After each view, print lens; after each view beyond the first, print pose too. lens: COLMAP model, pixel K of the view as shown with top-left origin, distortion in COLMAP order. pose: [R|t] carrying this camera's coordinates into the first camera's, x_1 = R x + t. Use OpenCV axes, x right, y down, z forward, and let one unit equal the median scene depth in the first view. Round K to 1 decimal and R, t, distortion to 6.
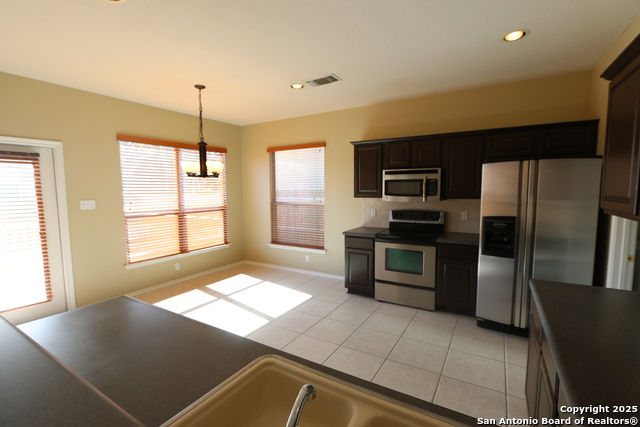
lens RADIAL K [[293.6, 0, 324.2], [0, 293.6, 214.5], [0, 0, 1]] dist [-0.016679, 0.000103]
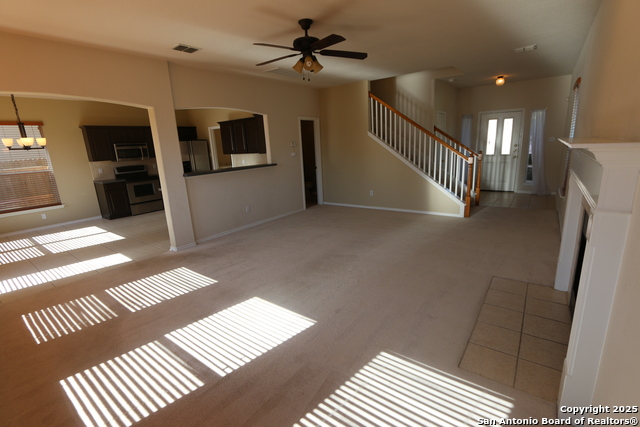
lens RADIAL K [[293.6, 0, 322.6], [0, 293.6, 213.7], [0, 0, 1]] dist [-0.016679, 0.000103]
pose [[0.112374, -0.230799, 0.966491, -1.433158], [0.132595, 0.967436, 0.215608, 0.042721], [-0.984780, 0.103923, 0.139317, -0.428395]]
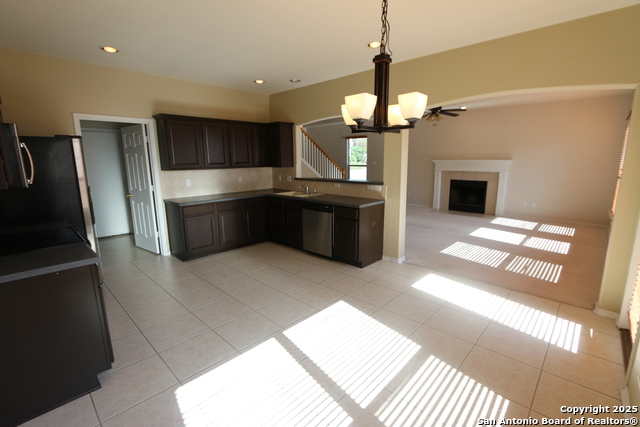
lens RADIAL K [[293.6, 0, 325.0], [0, 293.6, 216.7], [0, 0, 1]] dist [-0.016679, 0.000103]
pose [[-0.975357, -0.026718, 0.219011, -0.388194], [0.034955, 0.961392, 0.272953, -0.115111], [-0.217848, 0.273883, -0.936766, 1.354997]]
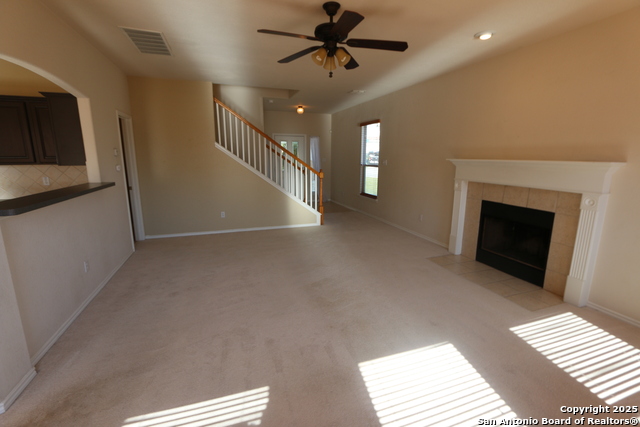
lens RADIAL K [[293.6, 0, 321.5], [0, 293.6, 213.5], [0, 0, 1]] dist [-0.016679, 0.000103]
pose [[-0.760522, -0.122177, 0.637713, -1.024775], [0.055476, 0.966320, 0.251293, -0.007965], [-0.646937, 0.226492, -0.728130, 0.234236]]
